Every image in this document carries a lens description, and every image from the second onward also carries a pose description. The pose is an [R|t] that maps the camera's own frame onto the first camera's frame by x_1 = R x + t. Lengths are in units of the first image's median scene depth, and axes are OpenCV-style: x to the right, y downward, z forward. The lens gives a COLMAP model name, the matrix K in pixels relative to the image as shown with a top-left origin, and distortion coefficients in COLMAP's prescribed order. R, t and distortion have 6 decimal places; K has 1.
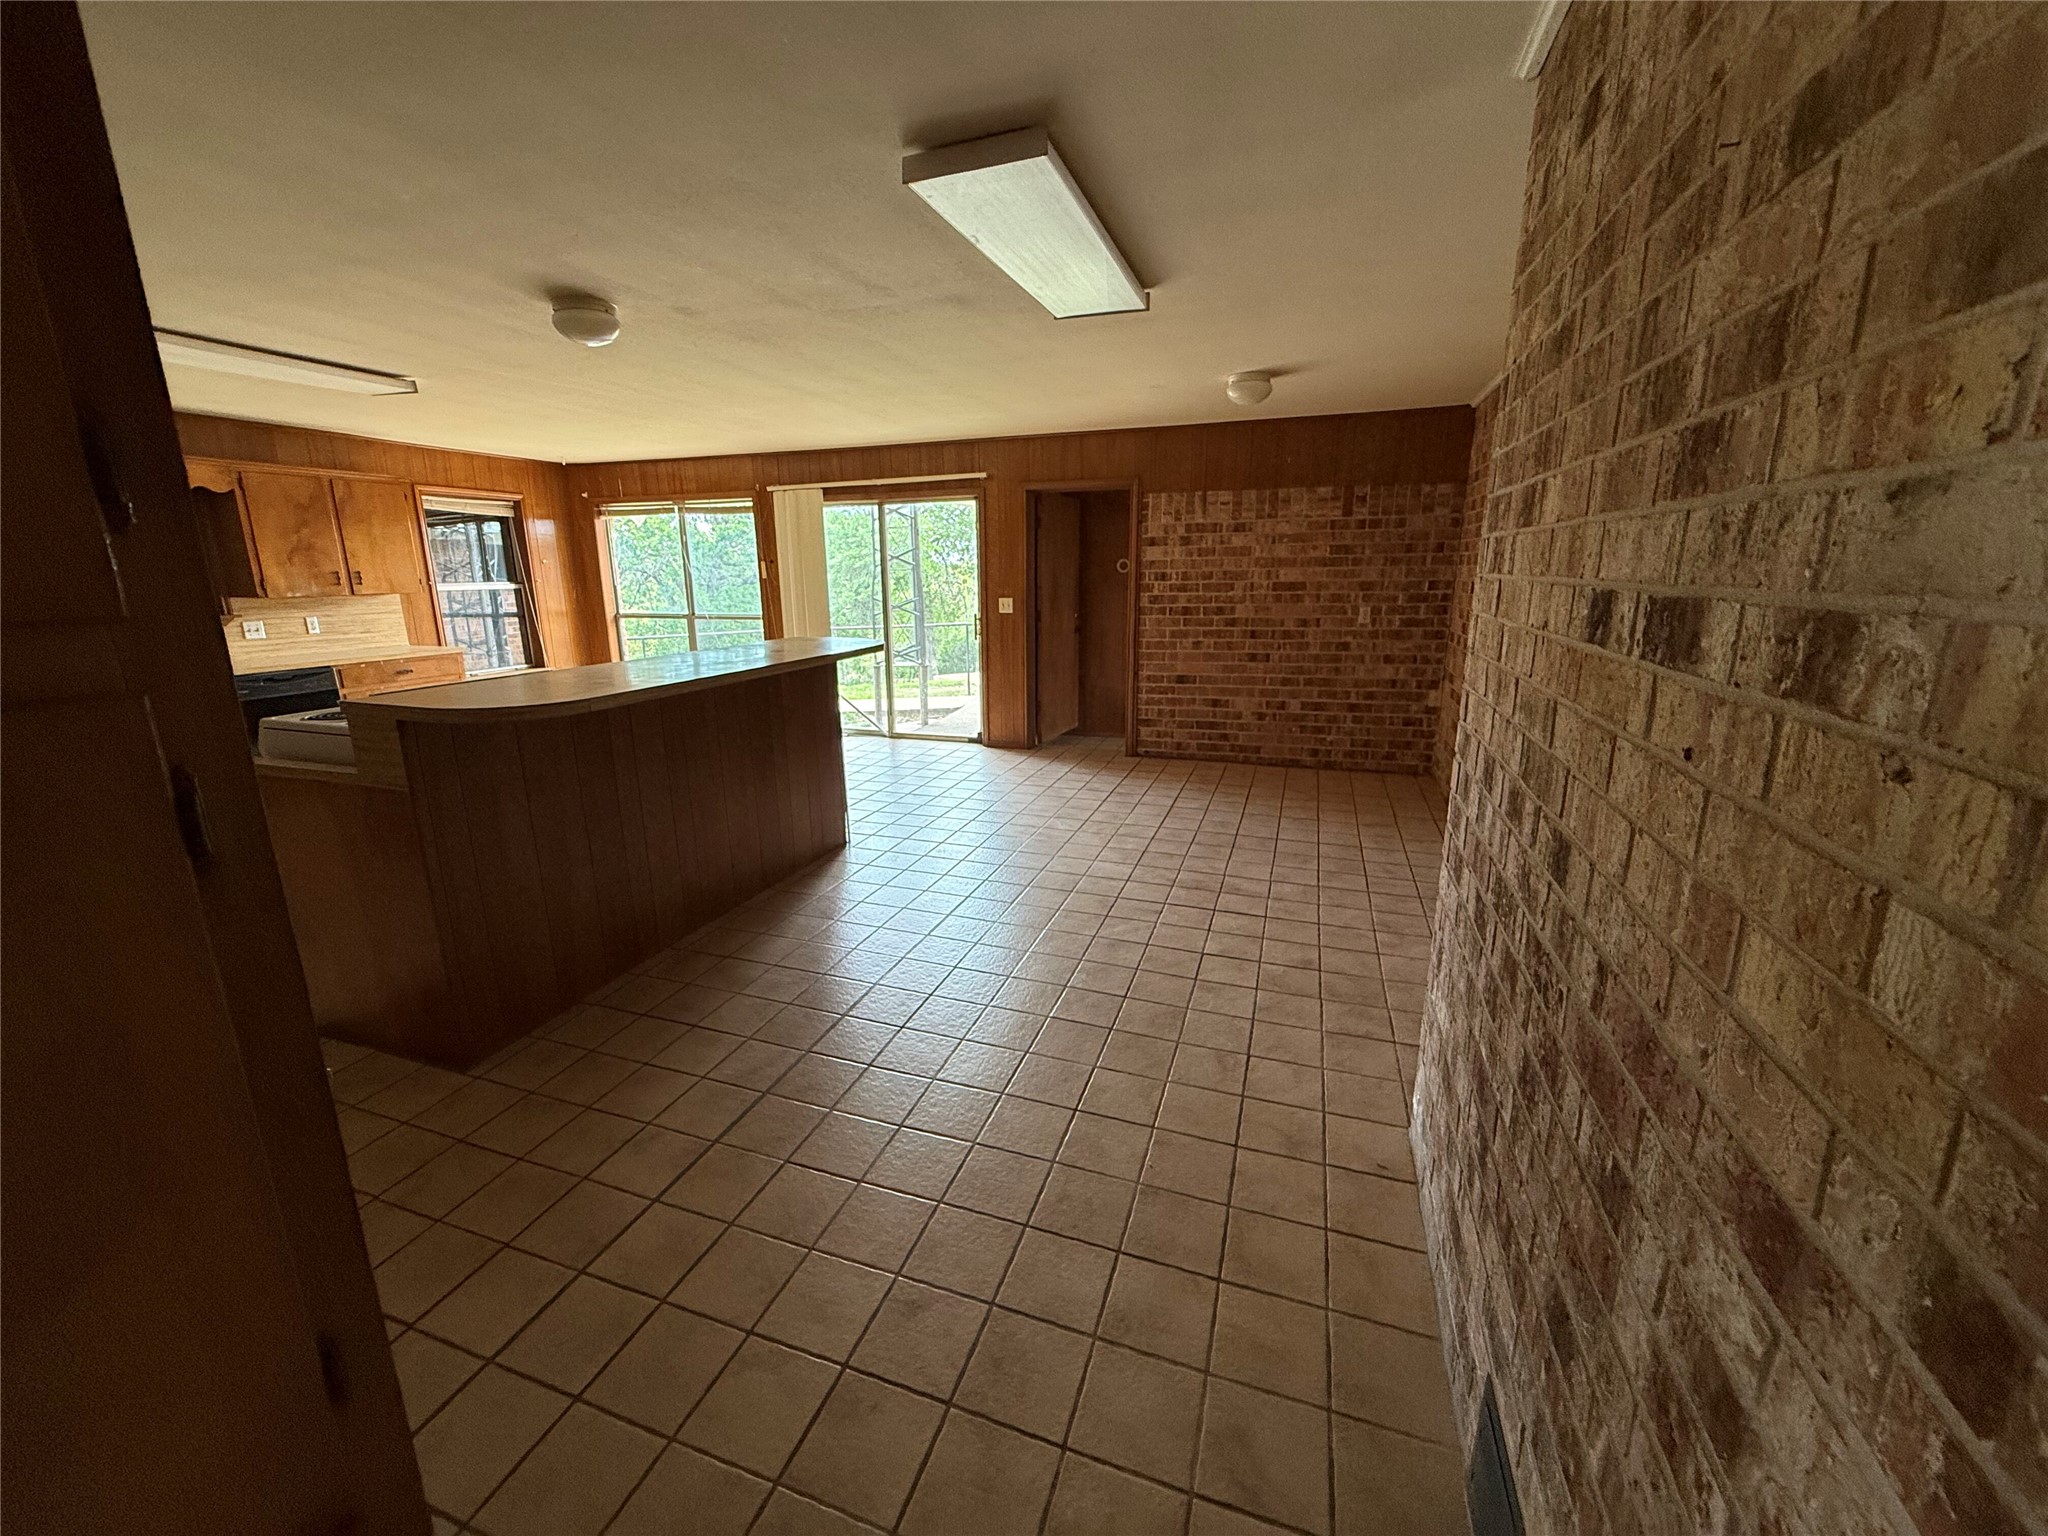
lens RADIAL K [[815.0, 0, 1015.7], [0, 815.0, 765.6], [0, 0, 1]] dist [-0.000496, 0.000386]
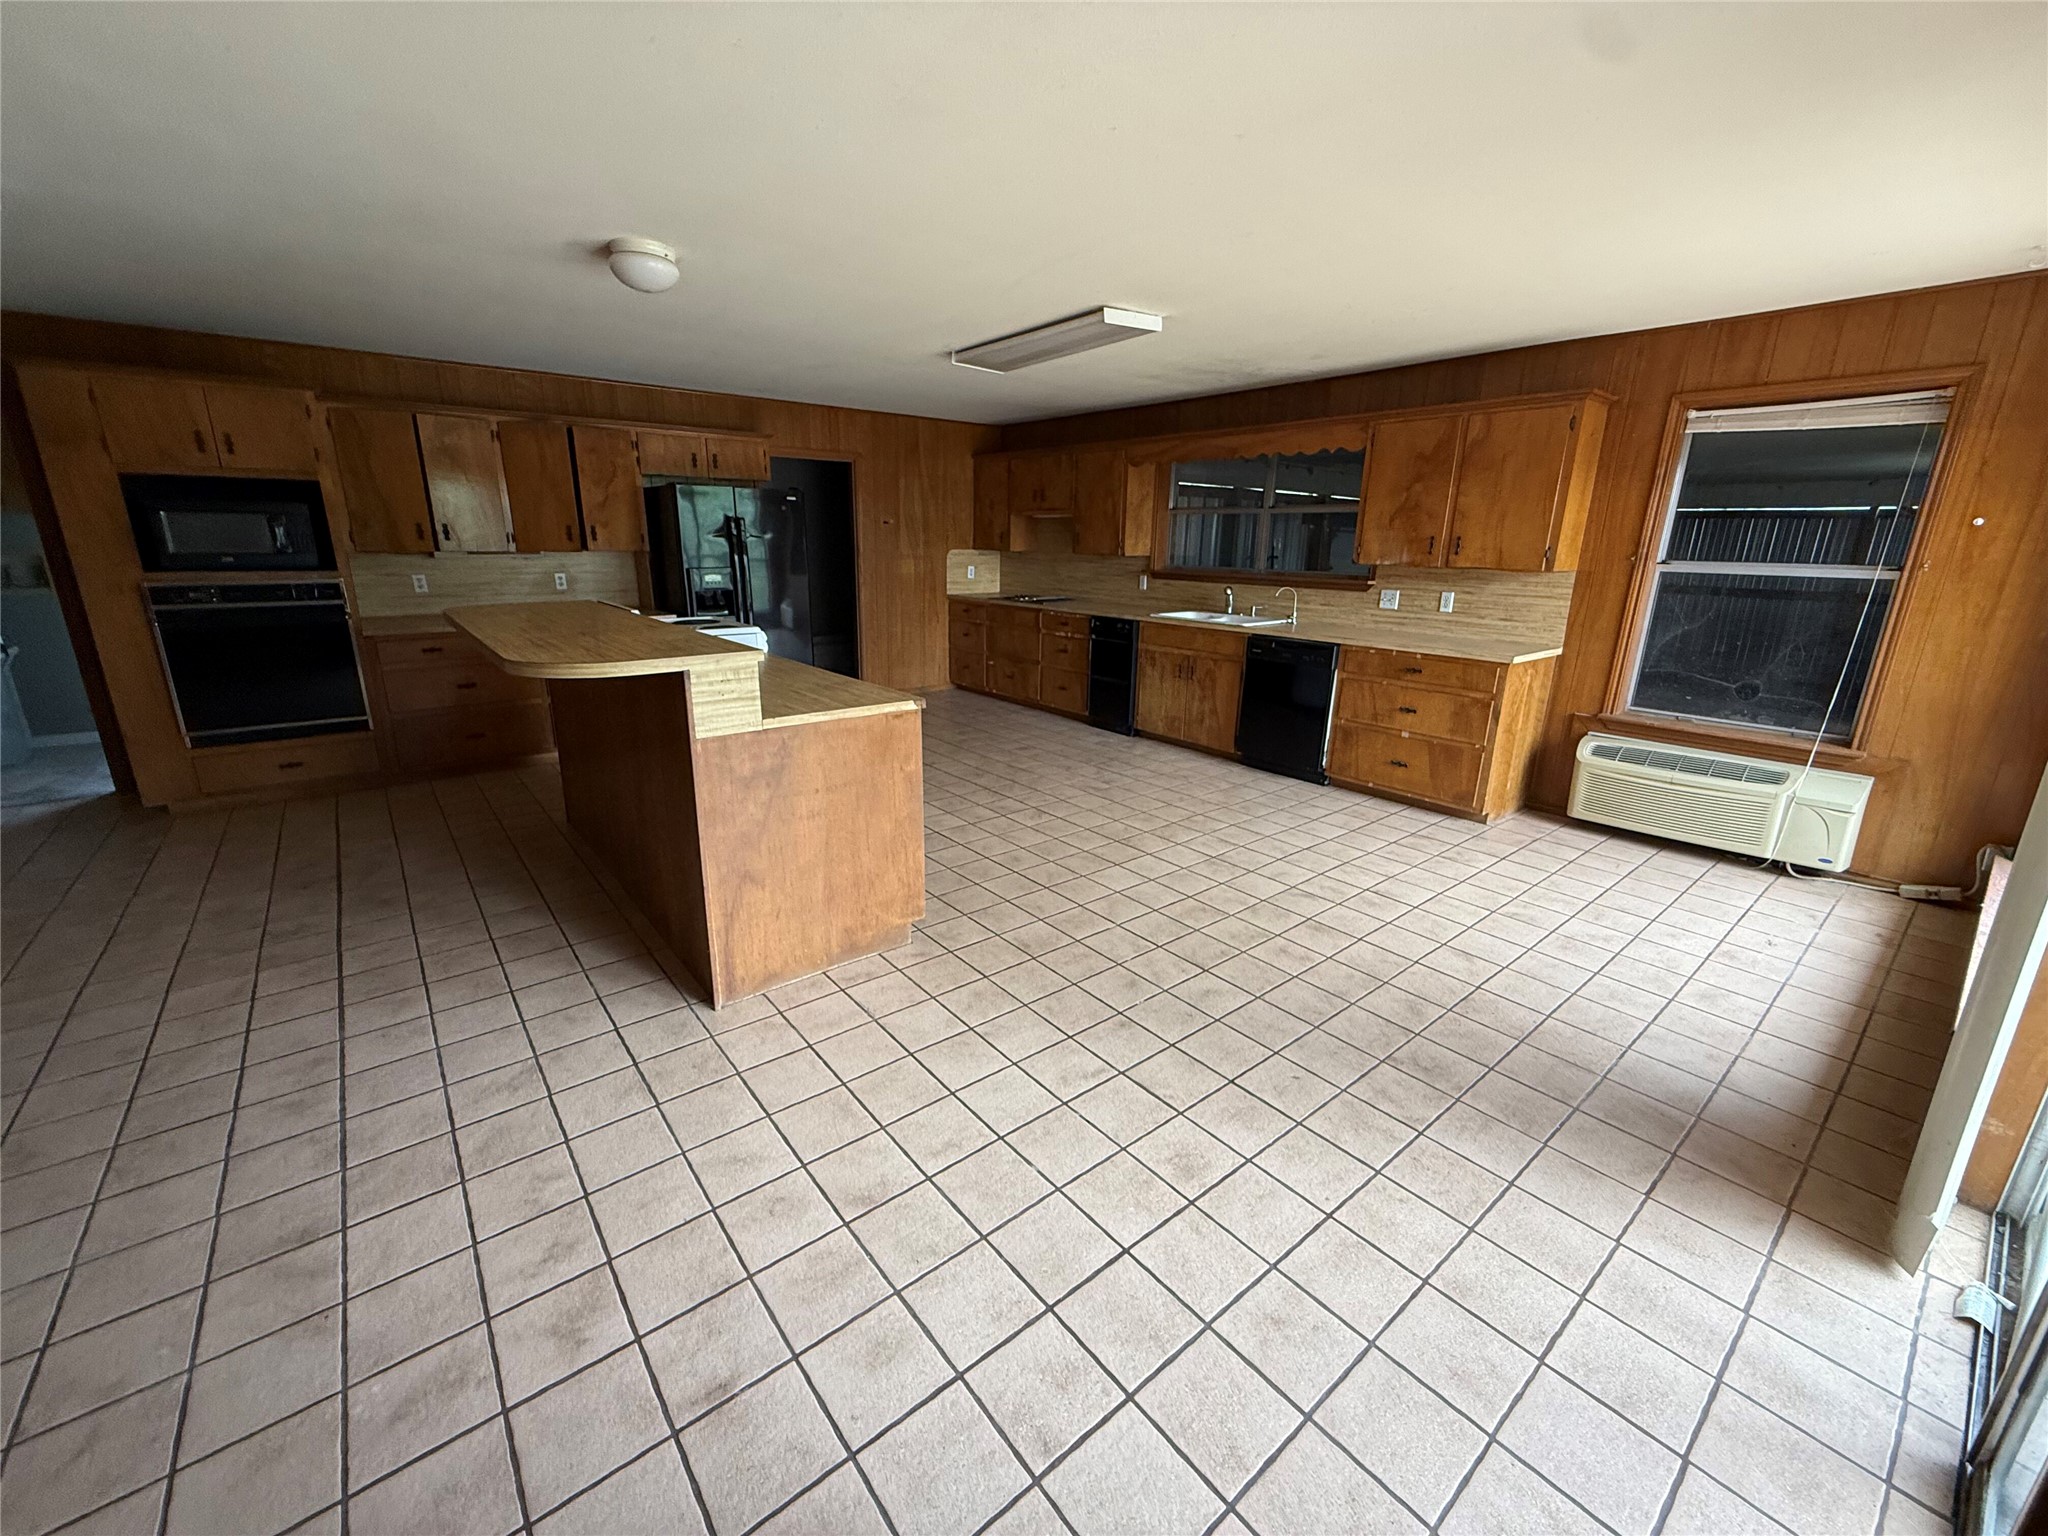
lens RADIAL K [[818.6, 0, 1018.2], [0, 818.6, 767.0], [0, 0, 1]] dist [0.003210, 0.000097]
pose [[-0.521603, 0.233458, -0.820626, 0.099482], [-0.210324, 0.896967, 0.388861, -0.271616], [0.826858, 0.375429, -0.418759, 1.122243]]
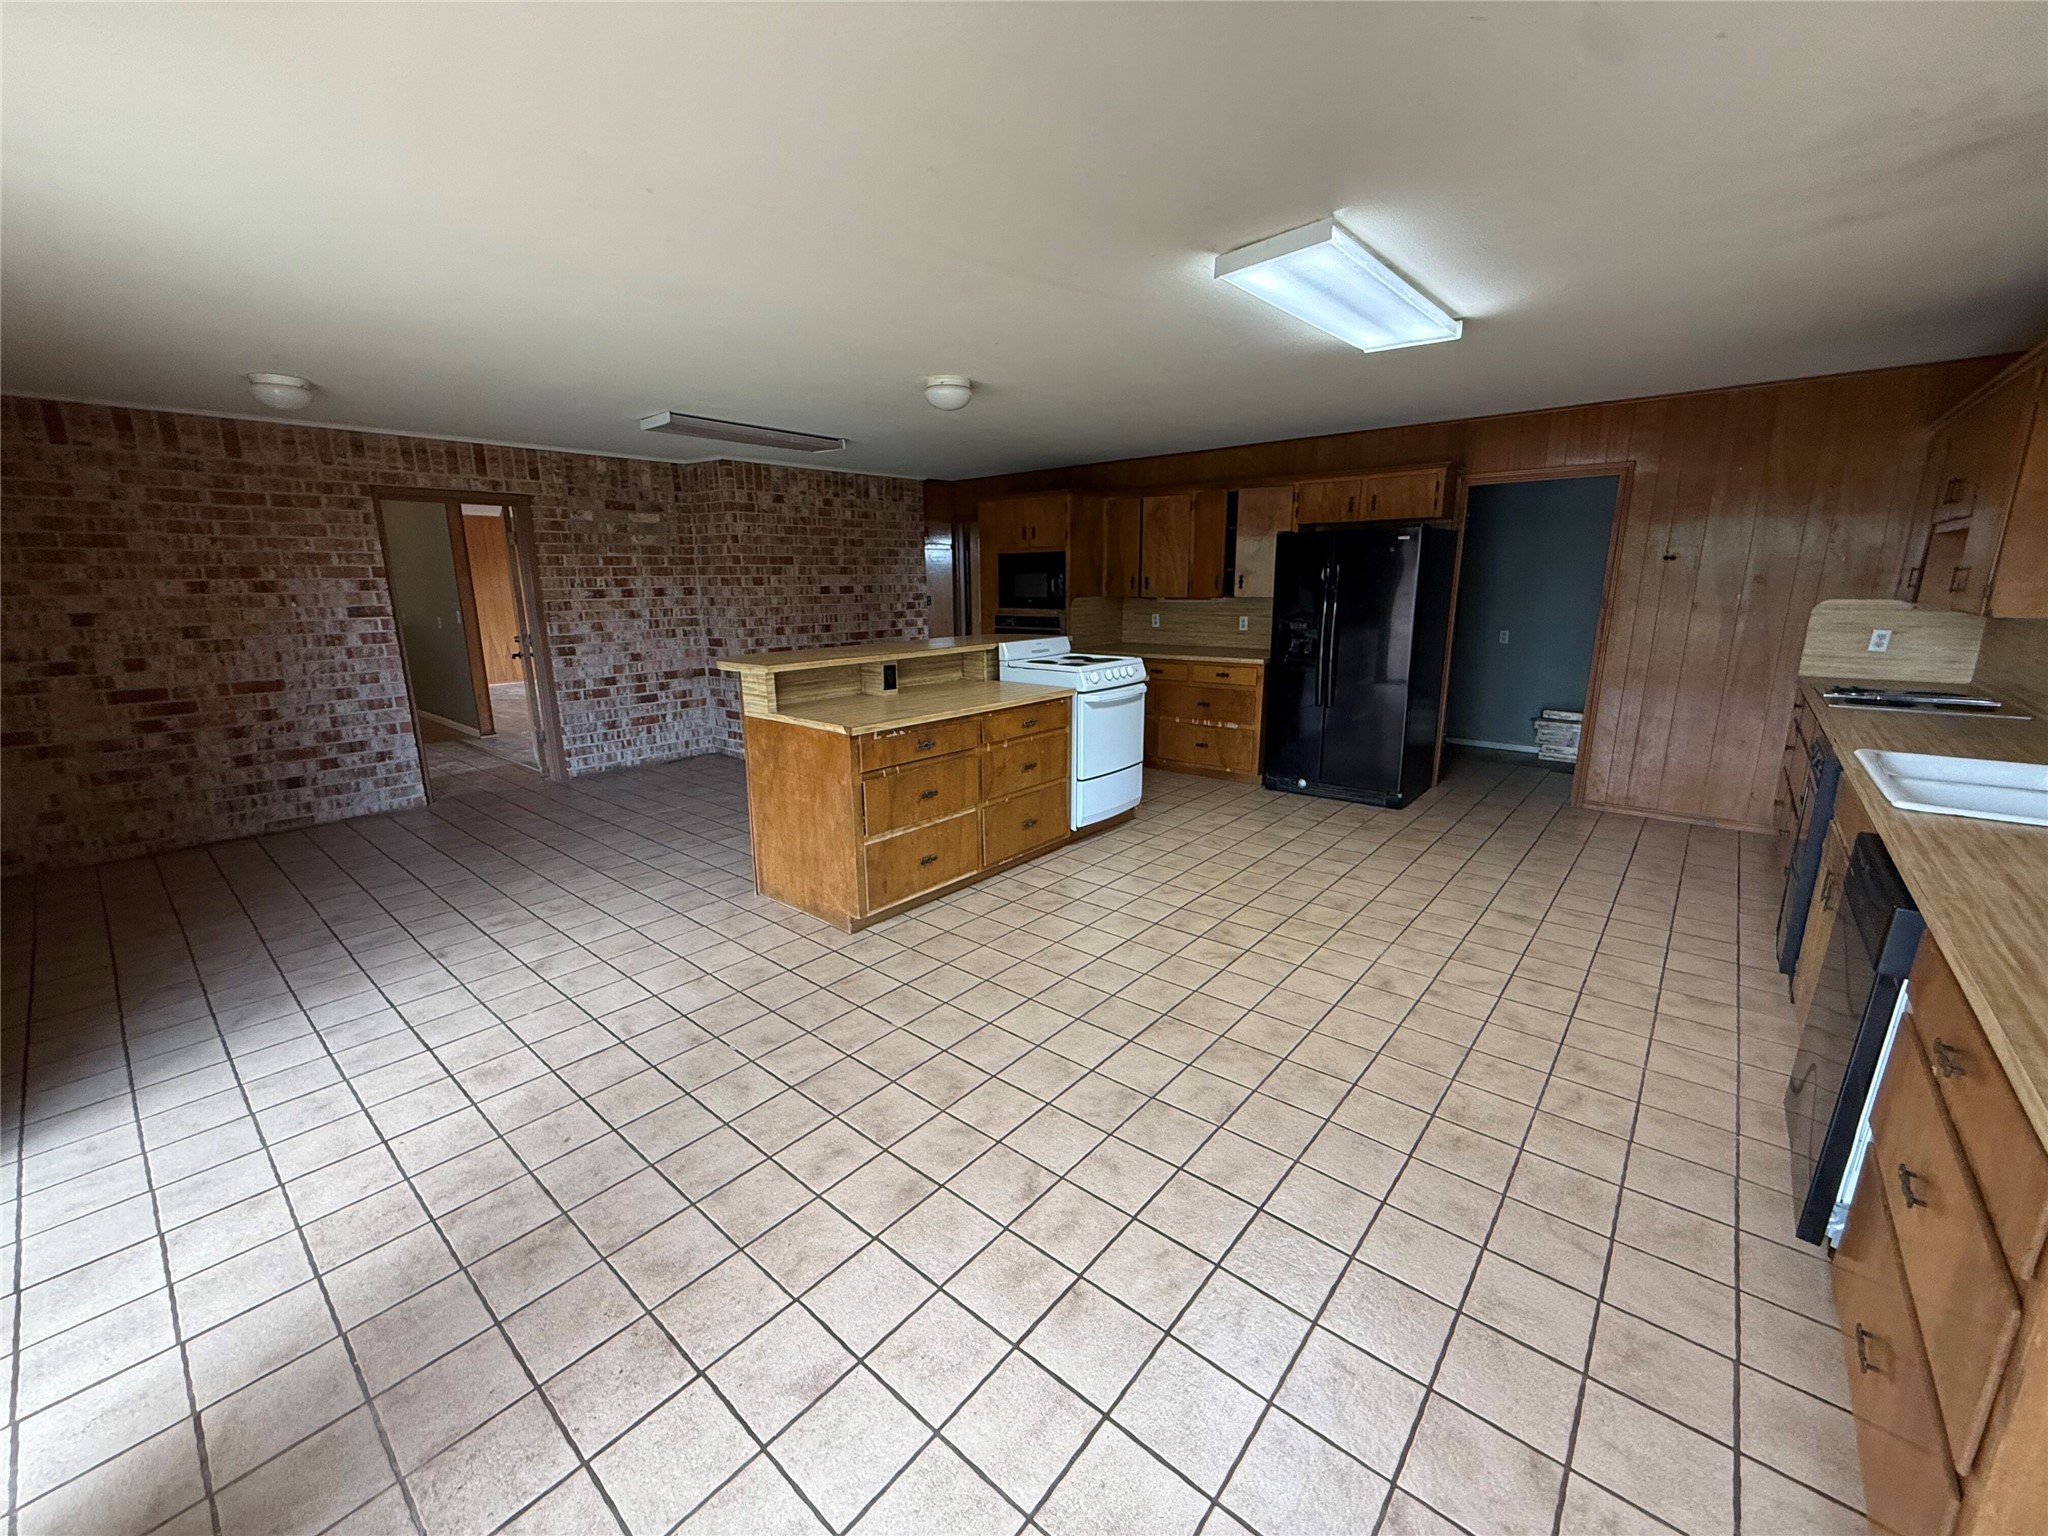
lens RADIAL K [[815.0, 0, 1015.7], [0, 815.0, 765.6], [0, 0, 1]] dist [-0.000496, 0.000386]
pose [[-0.933082, -0.062294, 0.354227, -0.634018], [0.103676, 0.896496, 0.430751, -0.315309], [-0.344396, 0.438651, -0.830046, 1.304751]]
